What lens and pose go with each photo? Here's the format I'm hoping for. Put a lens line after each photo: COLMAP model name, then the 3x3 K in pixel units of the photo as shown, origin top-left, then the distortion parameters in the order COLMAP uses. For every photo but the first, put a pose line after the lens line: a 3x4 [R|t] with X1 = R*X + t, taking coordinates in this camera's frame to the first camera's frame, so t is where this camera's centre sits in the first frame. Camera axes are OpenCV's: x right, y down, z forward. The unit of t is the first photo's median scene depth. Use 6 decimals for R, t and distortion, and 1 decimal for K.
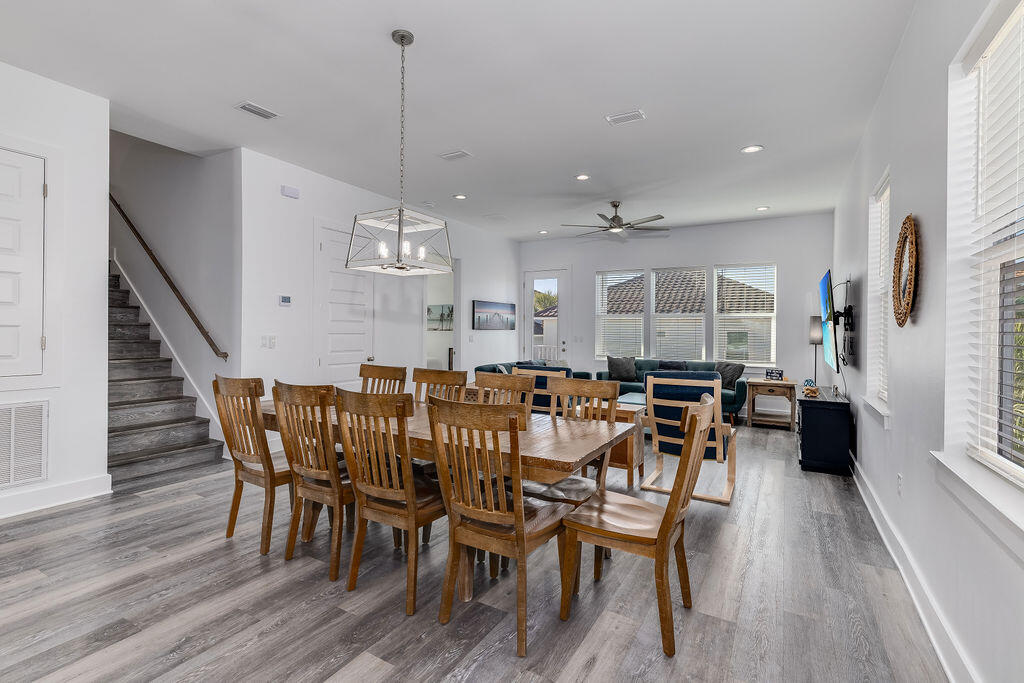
lens RADIAL K [[468.4, 0, 514.4], [0, 468.4, 334.6], [0, 0, 1]] dist [0.004228, -0.000253]
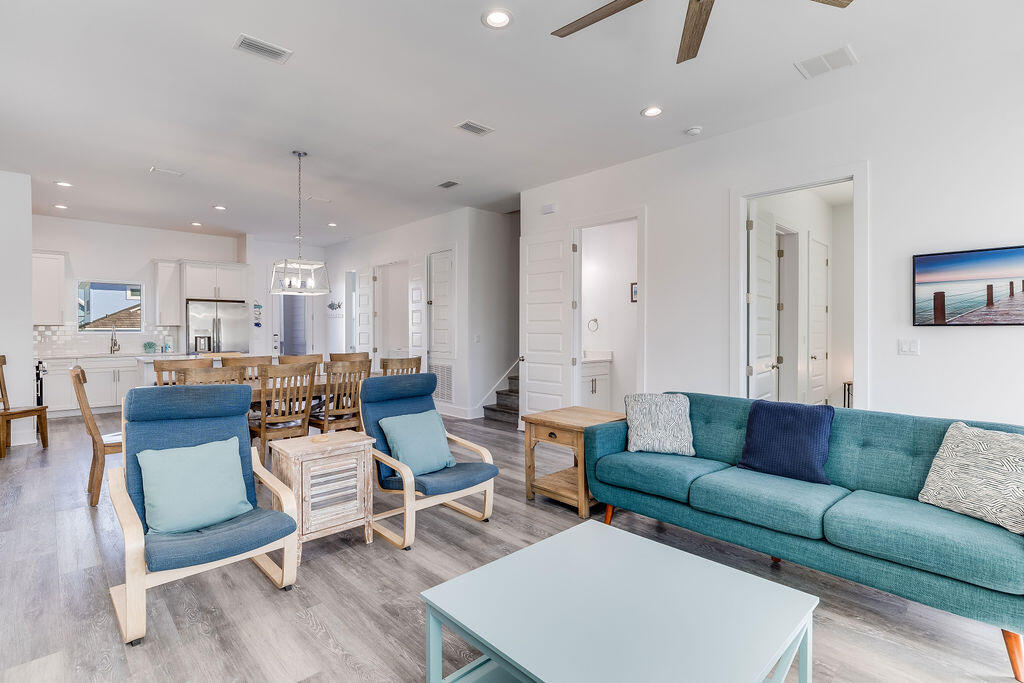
lens RADIAL K [[489.2, 0, 514.1], [0, 489.2, 333.9], [0, 0, 1]] dist [-0.001964, -0.000224]
pose [[-0.275399, -0.003765, -0.961323, 0.499076], [-0.007064, 0.999973, -0.001892, -0.000266], [0.961304, 0.006270, -0.275418, 0.914134]]
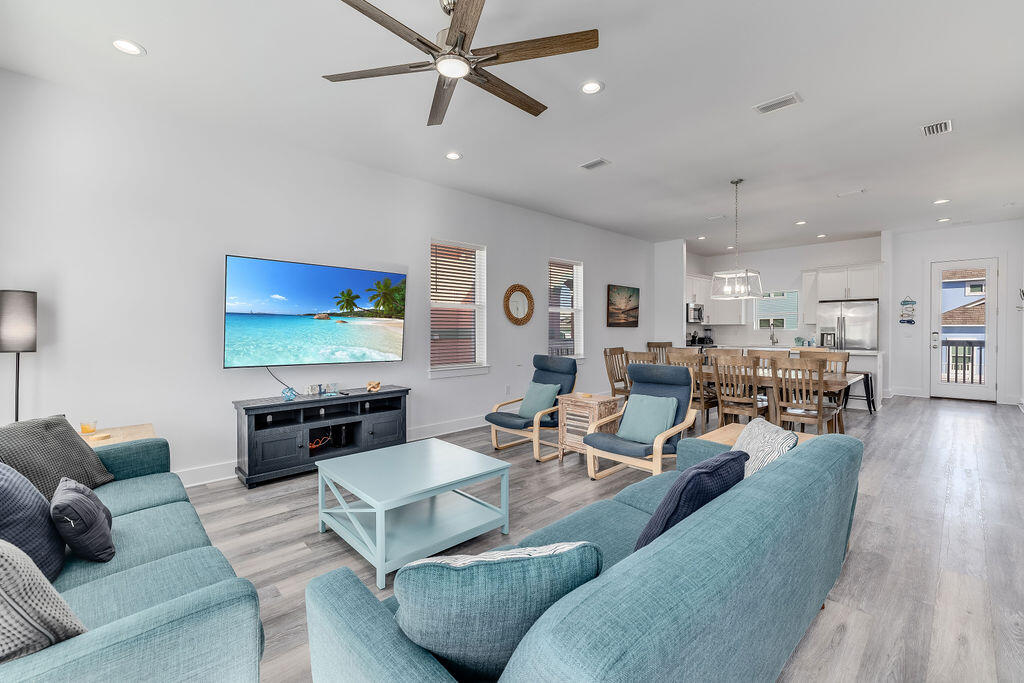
lens RADIAL K [[434.2, 0, 515.7], [0, 434.2, 335.4], [0, 0, 1]] dist [0.000267, 0.000067]
pose [[-0.962054, -0.011925, 0.272599, 0.061849], [-0.005590, 0.999696, 0.024004, -0.008677], [-0.272802, 0.021569, -0.961828, 1.261227]]
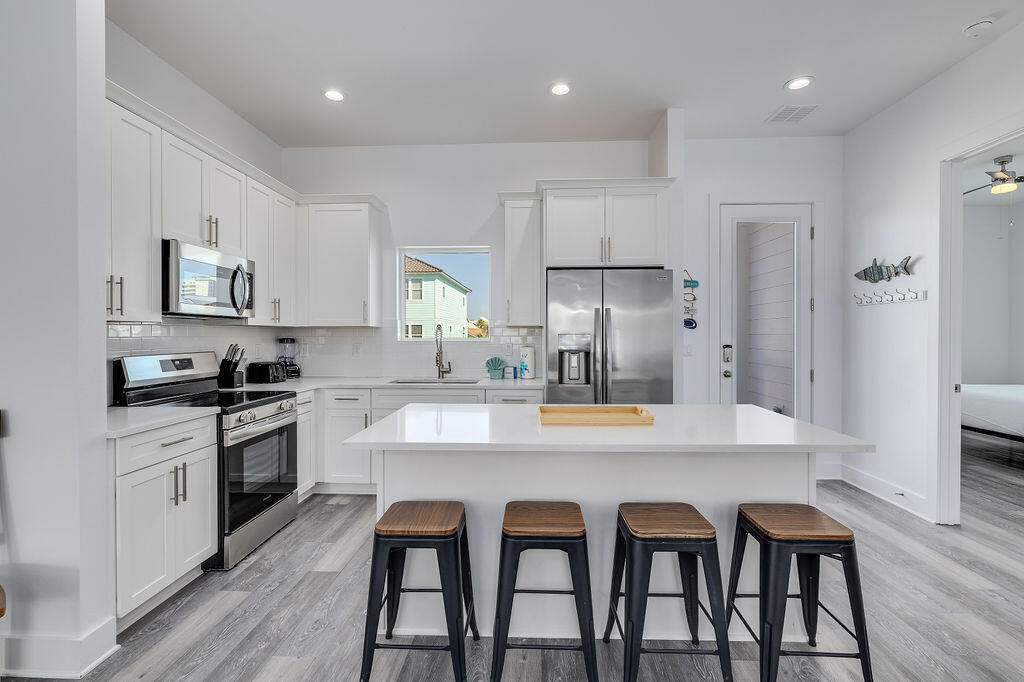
lens RADIAL K [[464.6, 0, 515.3], [0, 464.6, 335.3], [0, 0, 1]] dist [-0.003493, 0.000509]
pose [[-0.892166, -0.008986, -0.451619, -0.171494], [-0.010797, 0.999941, 0.001433, -0.006401], [0.451579, 0.006155, -0.892210, 0.256070]]
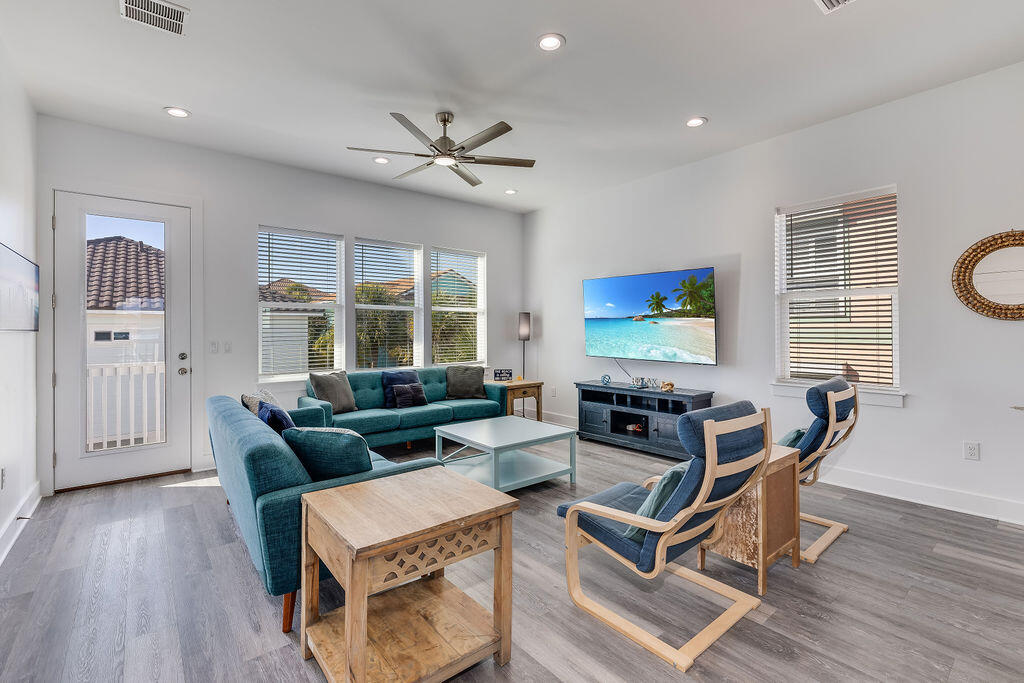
lens RADIAL K [[464.6, 0, 515.8], [0, 464.6, 333.9], [0, 0, 1]] dist [-0.003493, 0.000509]
pose [[0.345935, -0.021315, 0.938016, -0.291368], [0.016710, 0.999723, 0.016555, -0.010167], [-0.938110, 0.009947, 0.346196, 0.668004]]
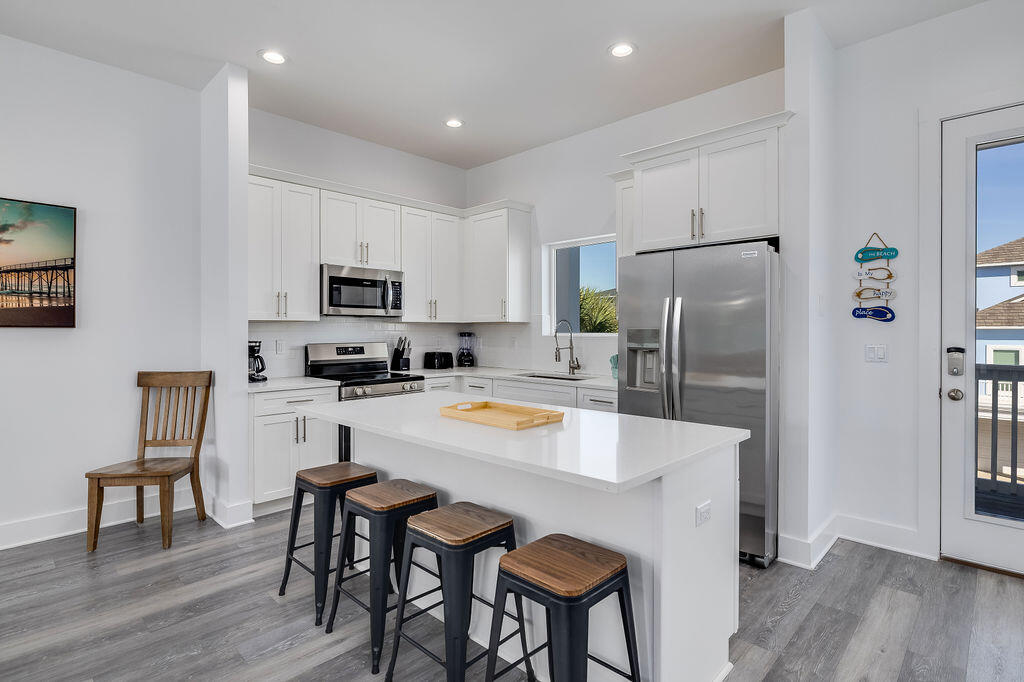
lens RADIAL K [[506.6, 0, 518.1], [0, 506.6, 331.5], [0, 0, 1]] dist [-0.000090, 0.000324]
pose [[-0.971340, -0.012417, 0.237368, -0.453629], [-0.009818, 0.999878, 0.012129, -0.010348], [-0.237490, 0.009451, -0.971344, 0.319307]]
